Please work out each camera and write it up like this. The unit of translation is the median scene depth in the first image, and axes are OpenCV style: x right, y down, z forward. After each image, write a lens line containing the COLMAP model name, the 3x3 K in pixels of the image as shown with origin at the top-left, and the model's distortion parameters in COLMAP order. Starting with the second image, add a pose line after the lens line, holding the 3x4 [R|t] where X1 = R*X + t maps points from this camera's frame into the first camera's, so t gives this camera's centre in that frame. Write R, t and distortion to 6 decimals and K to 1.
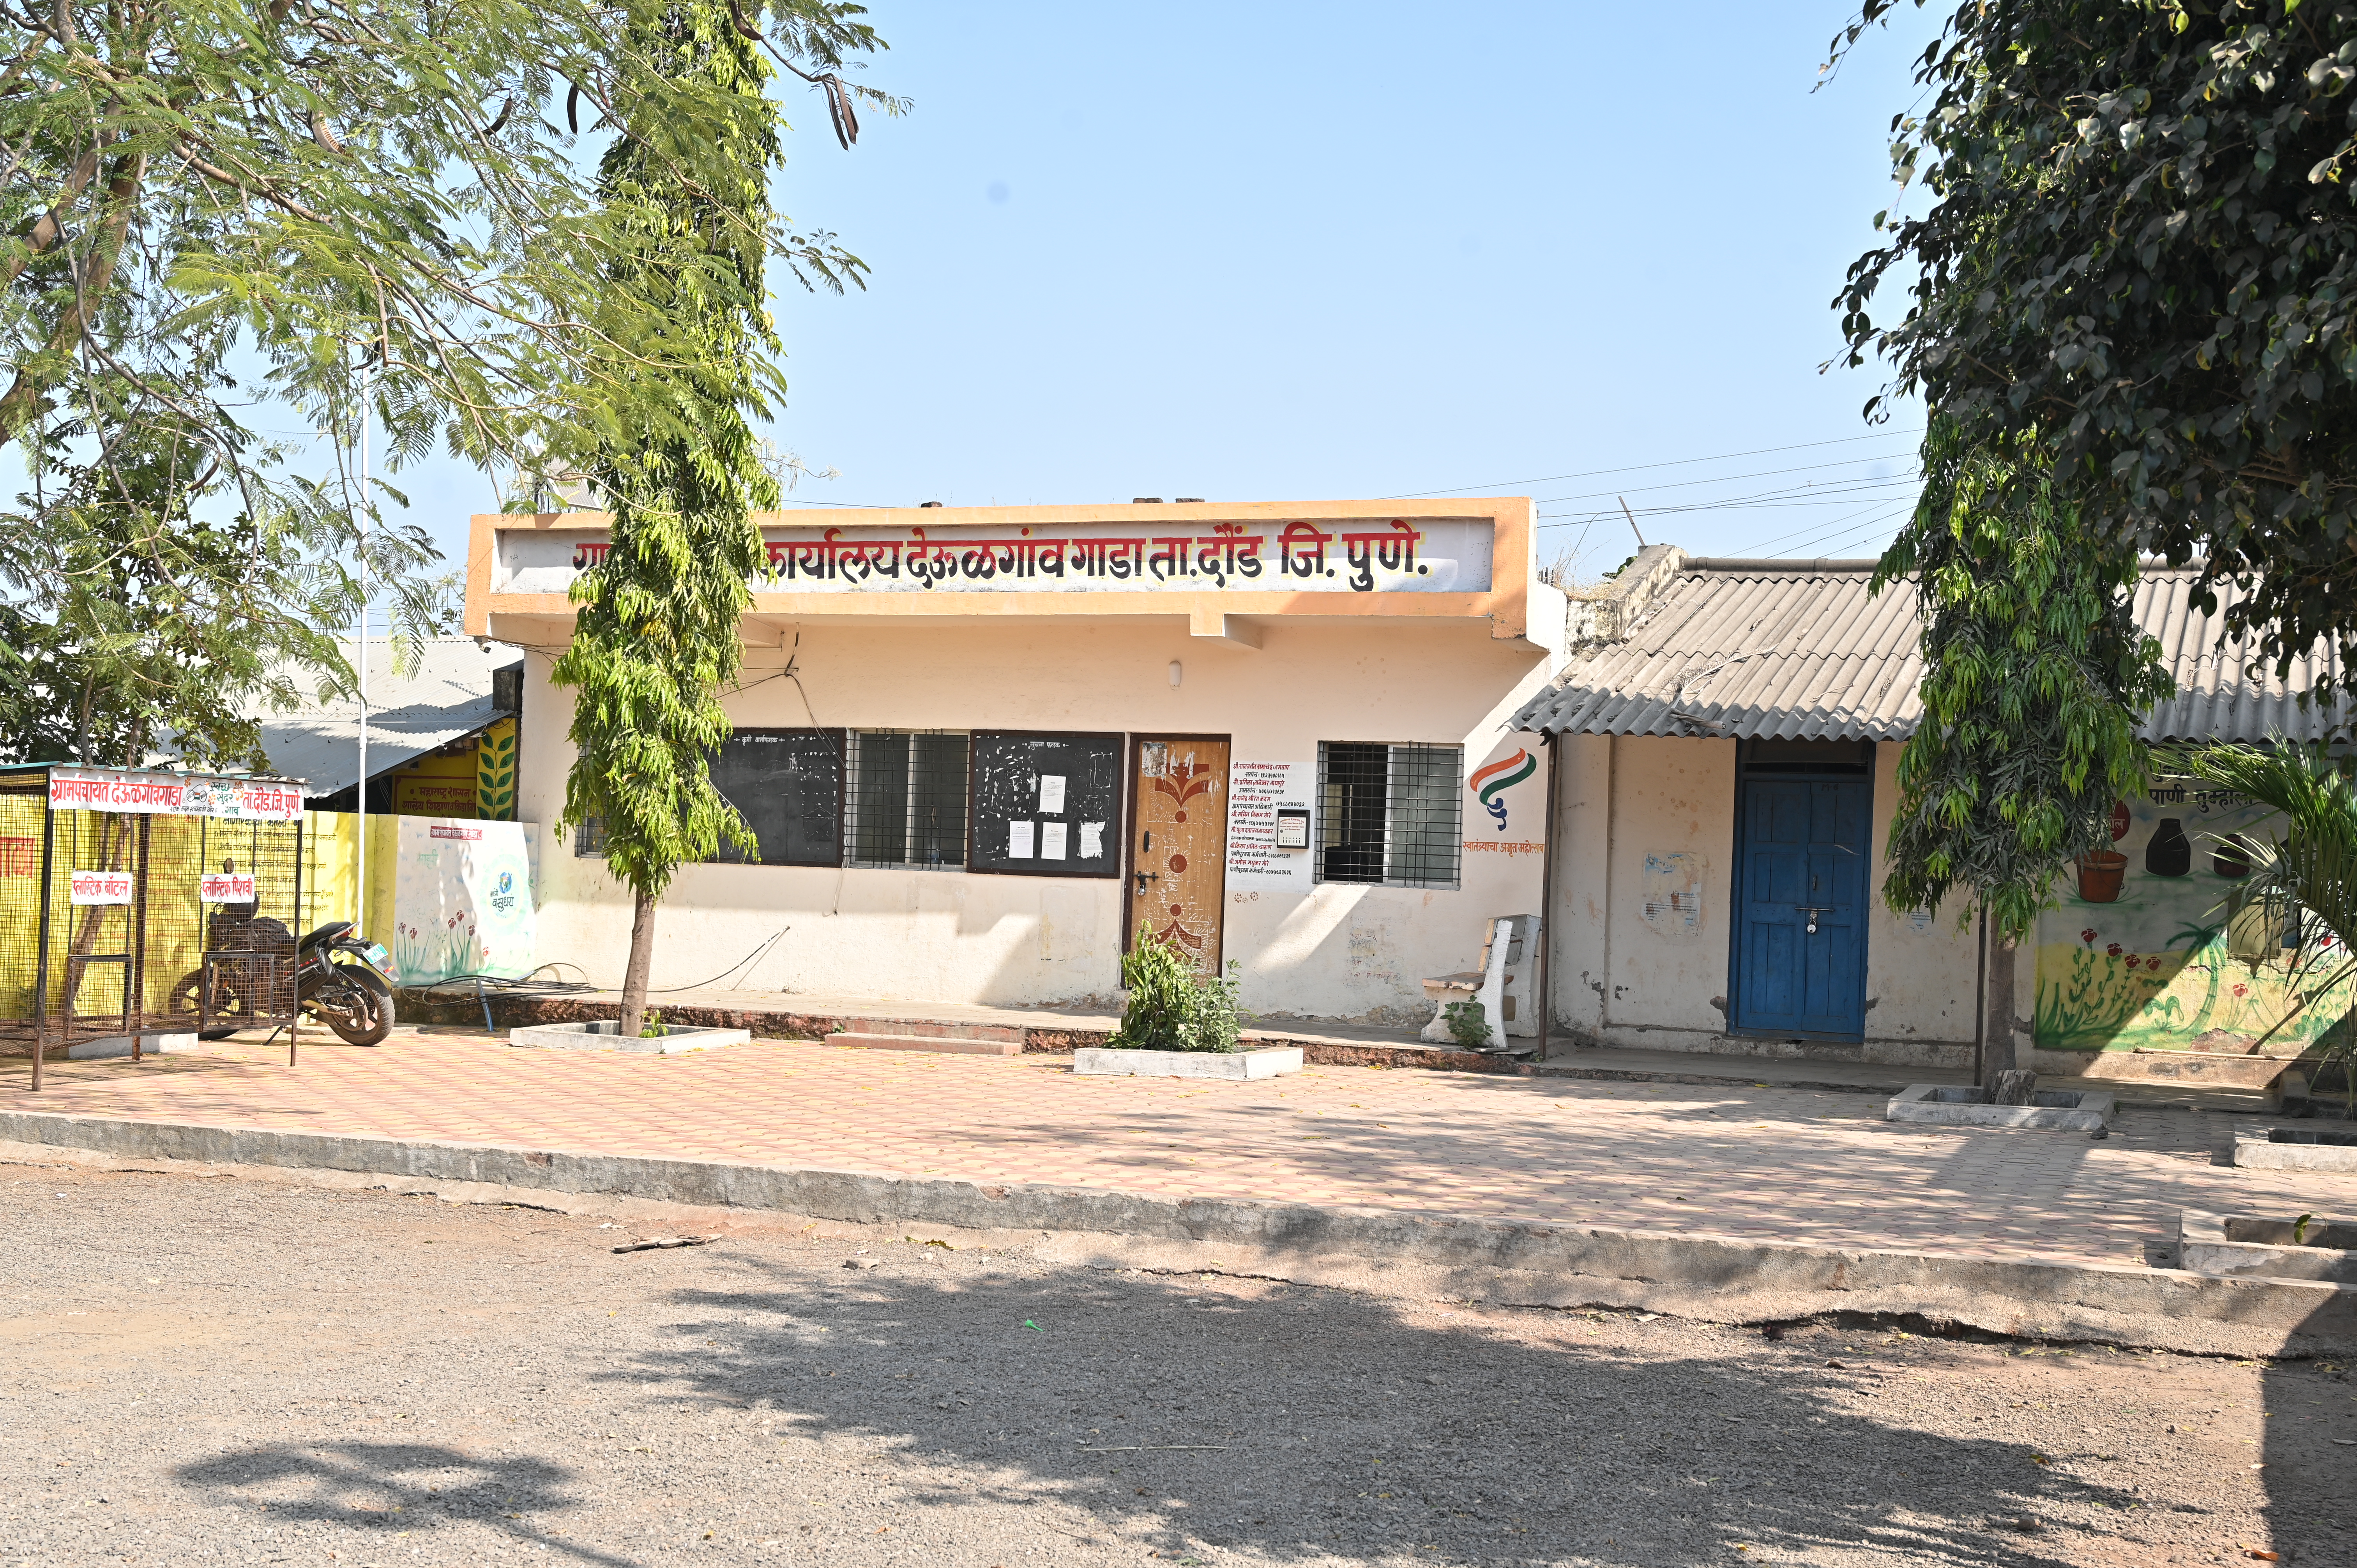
lens RADIAL K [[2789.7, 0, 1178.1], [0, 2789.7, 790.9], [0, 0, 1]] dist [-0.014649, 0.000000]
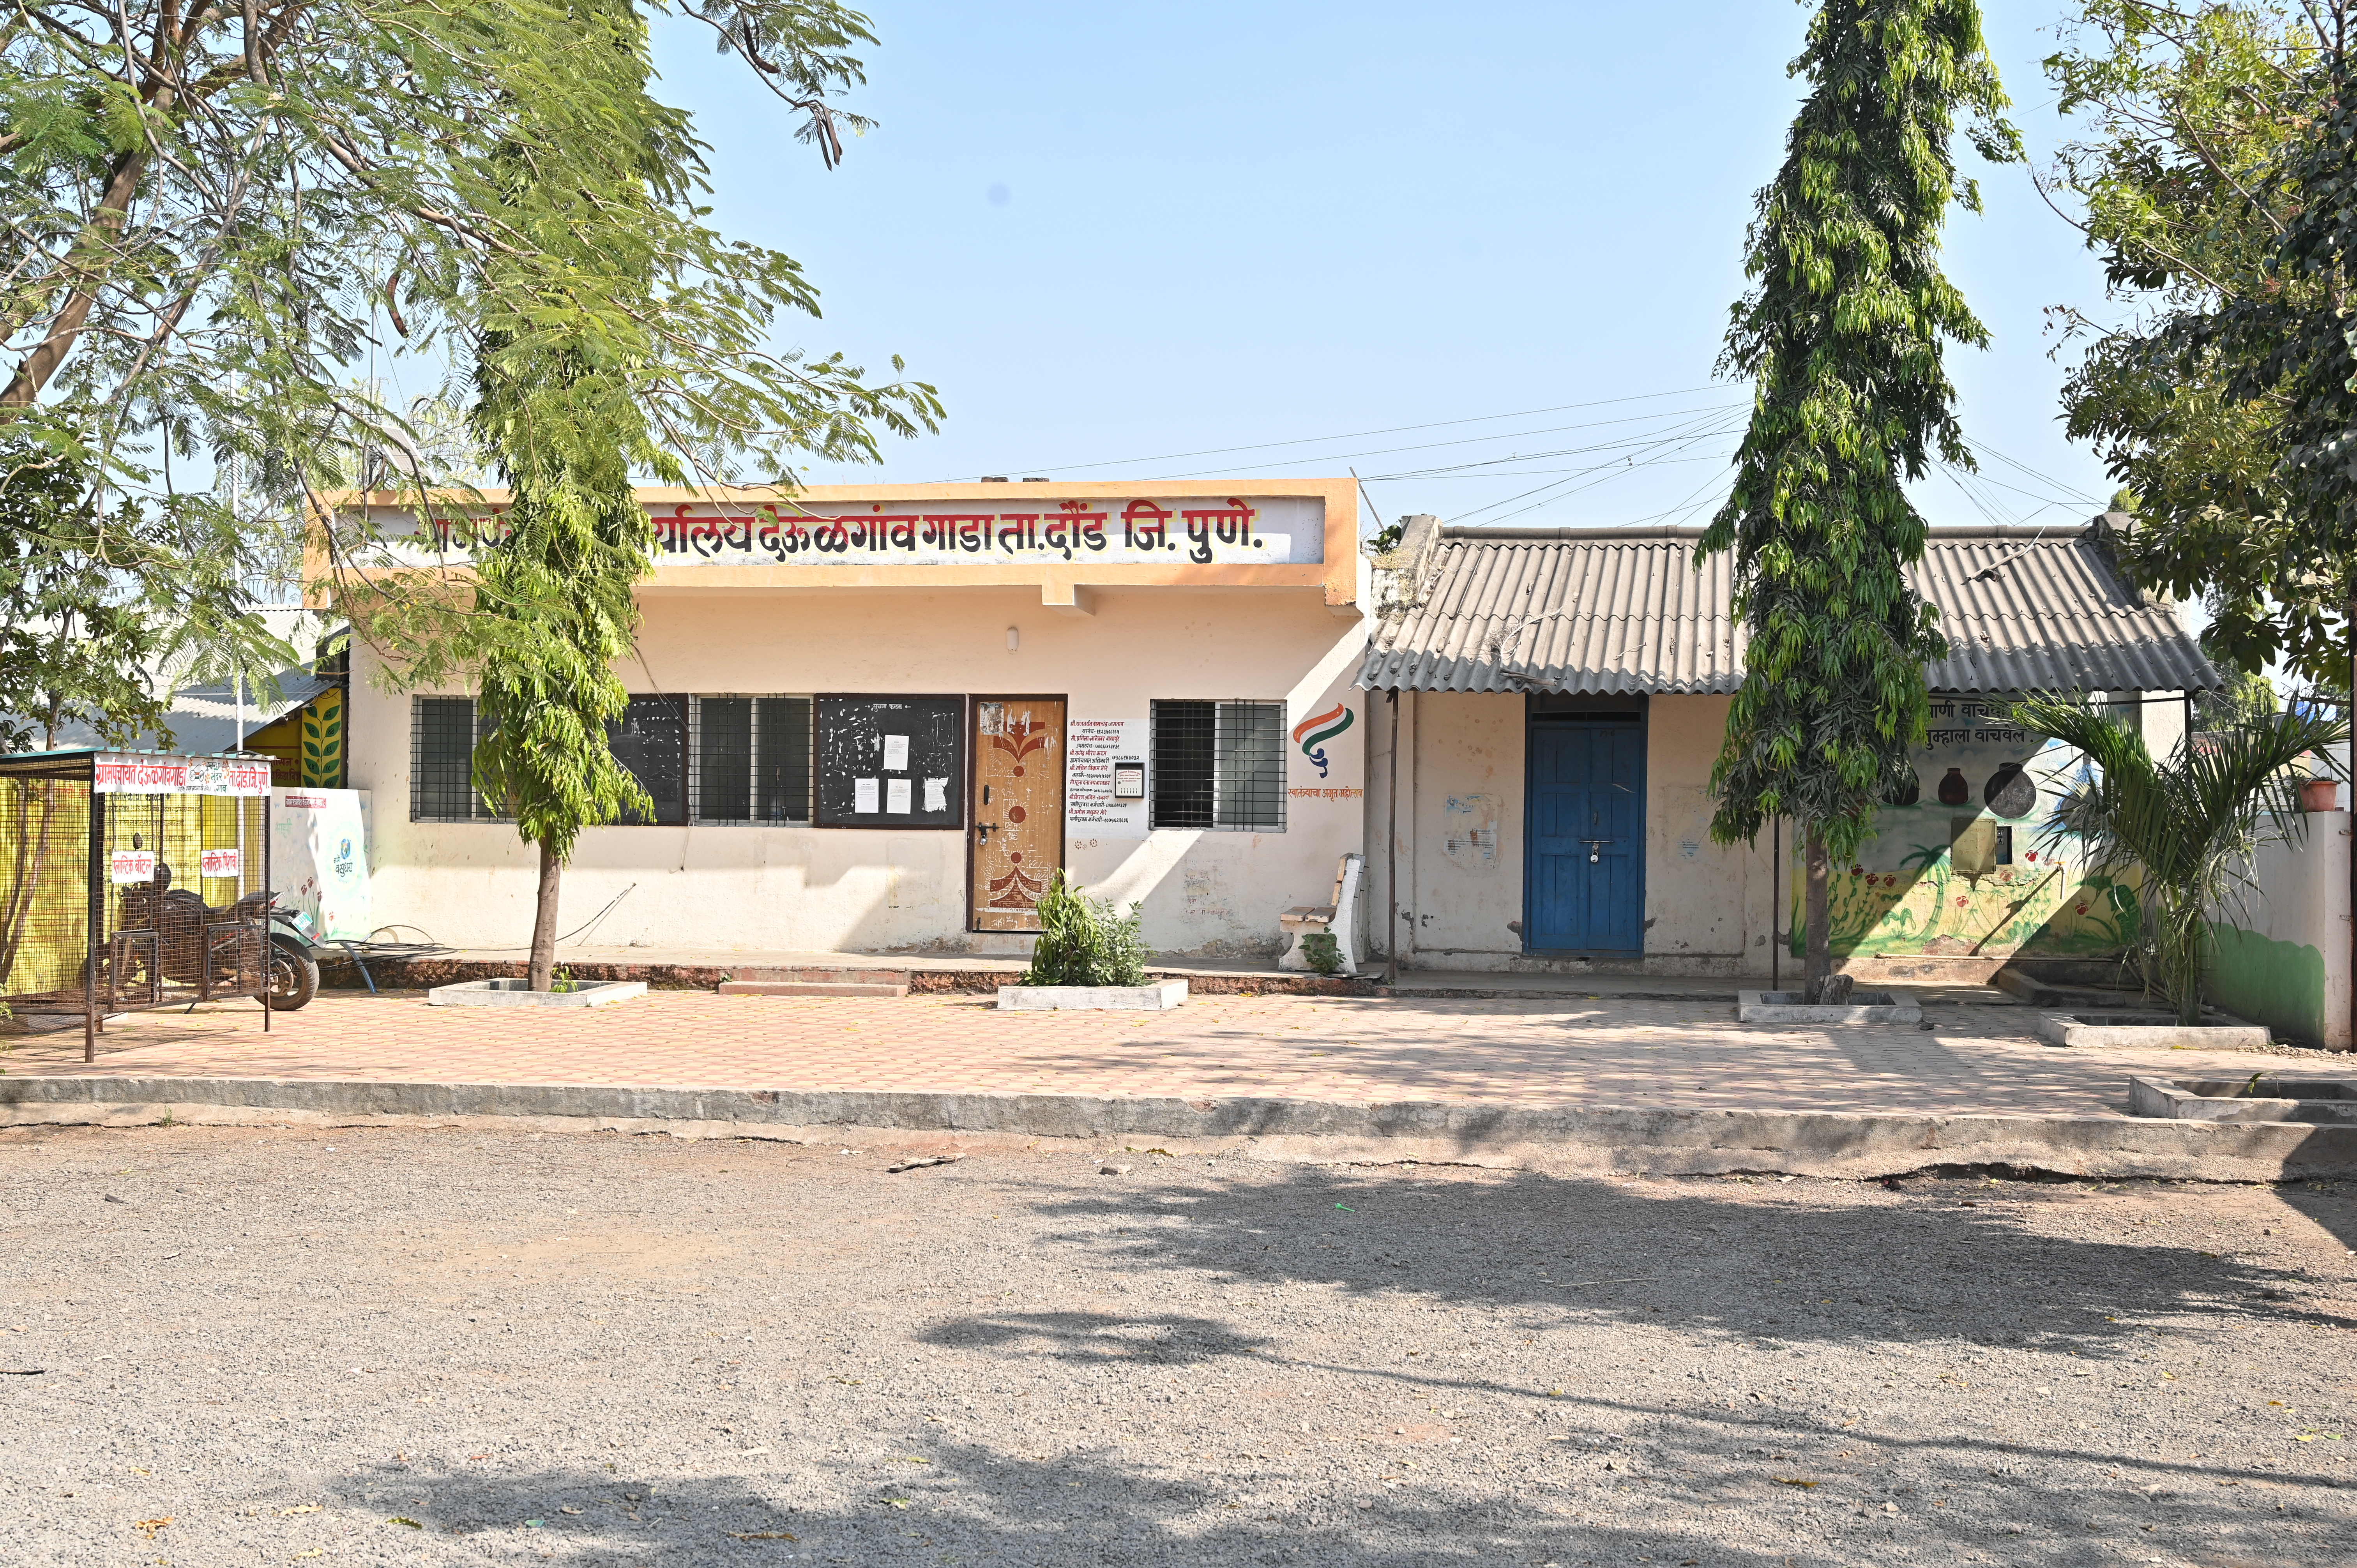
lens RADIAL K [[2789.7, 0, 1178.9], [0, 2789.7, 777.7], [0, 0, 1]] dist [-0.014649, 0.000000]
pose [[0.981194, -0.022380, 0.191722, -0.161240], [0.018885, 0.999621, 0.020041, -0.009697], [-0.192098, -0.016044, 0.981245, -0.080245]]
